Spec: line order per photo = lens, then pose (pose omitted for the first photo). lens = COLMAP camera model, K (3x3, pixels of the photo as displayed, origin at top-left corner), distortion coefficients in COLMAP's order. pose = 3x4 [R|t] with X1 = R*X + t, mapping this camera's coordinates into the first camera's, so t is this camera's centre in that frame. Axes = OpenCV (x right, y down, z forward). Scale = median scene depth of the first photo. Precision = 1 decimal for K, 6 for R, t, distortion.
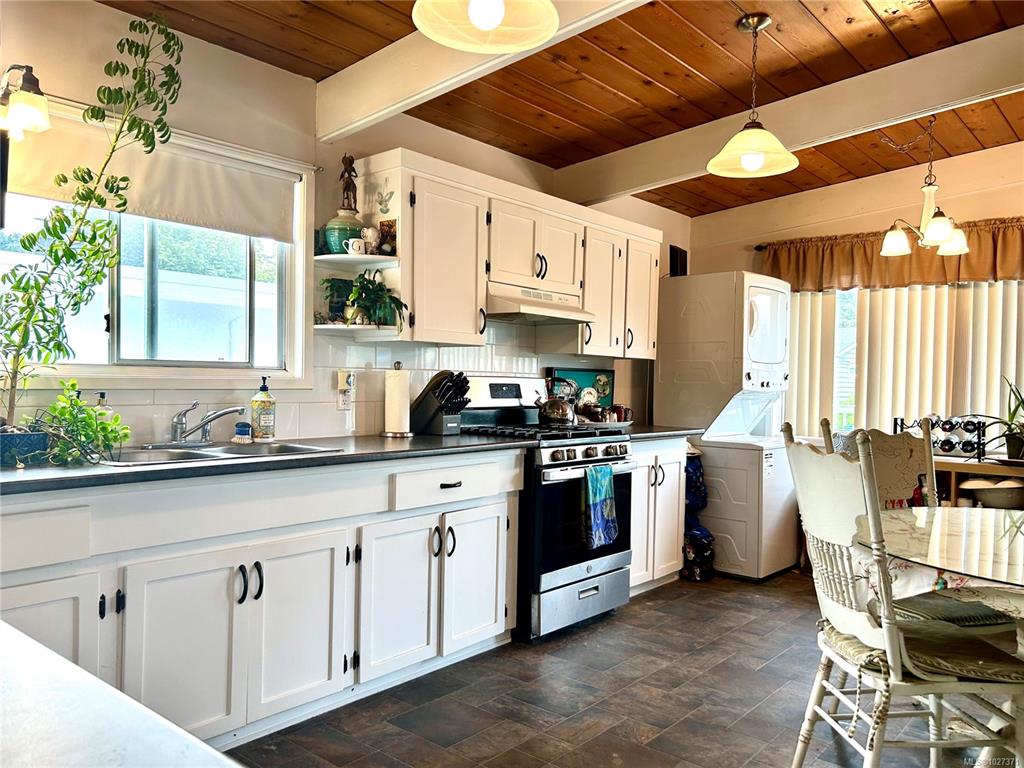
lens RADIAL K [[775.0, 0, 508.8], [0, 775.0, 387.9], [0, 0, 1]] dist [0.053118, -0.061406]
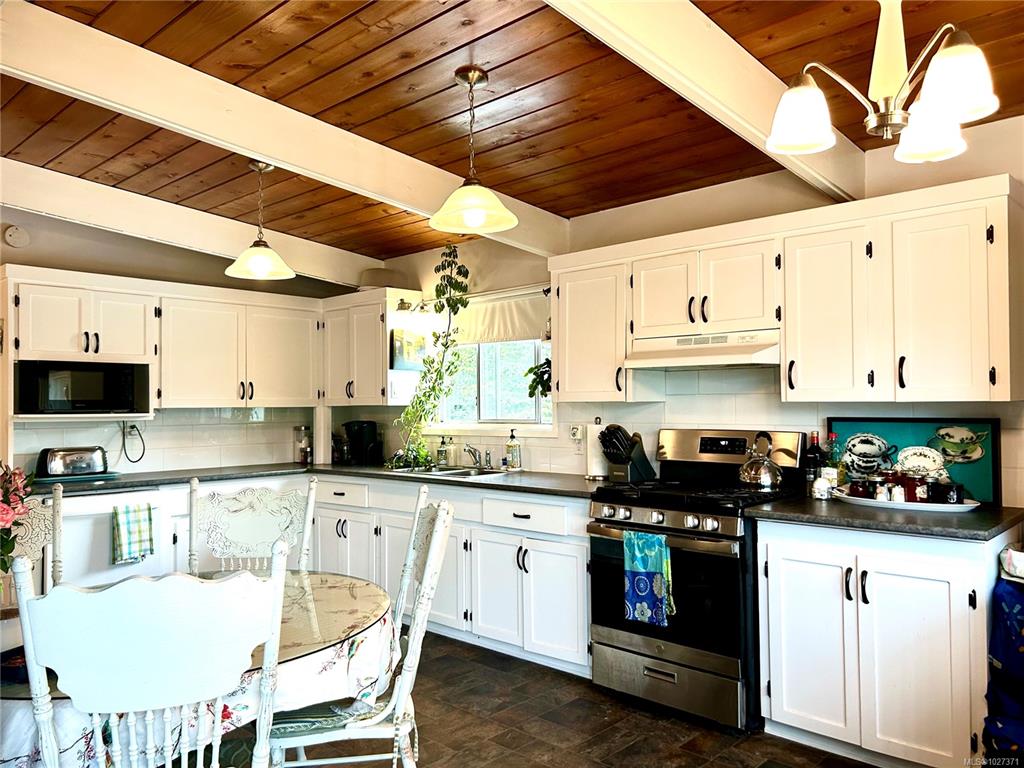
lens RADIAL K [[775.0, 0, 512.3], [0, 775.0, 389.8], [0, 0, 1]] dist [0.053118, -0.061406]
pose [[-0.052576, -0.032561, -0.998086, 1.022156], [0.000438, 0.999467, -0.032629, -0.035148], [0.998617, -0.002152, -0.052534, 0.883898]]
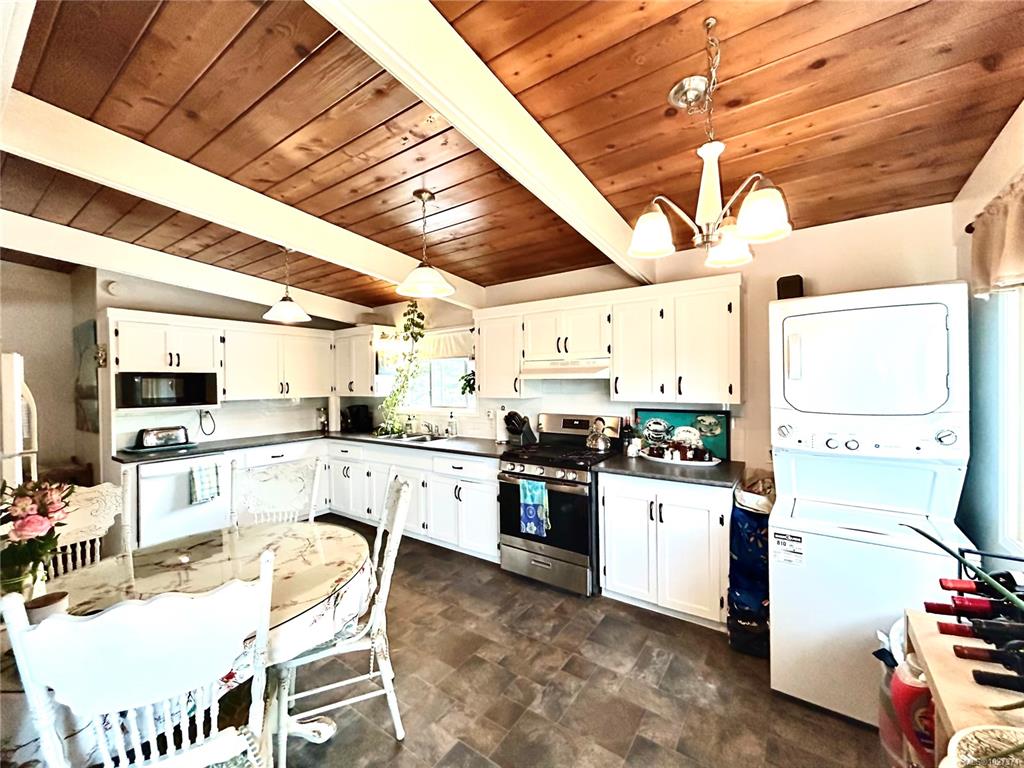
lens RADIAL K [[416.0, 0, 512.2], [0, 416.0, 382.5], [0, 0, 1]] dist [-0.001747, 0.001531]
pose [[0.093946, -0.013311, -0.995488, 0.904084], [0.006425, 0.999898, -0.012764, -0.077826], [0.995557, -0.005197, 0.094022, 0.876573]]
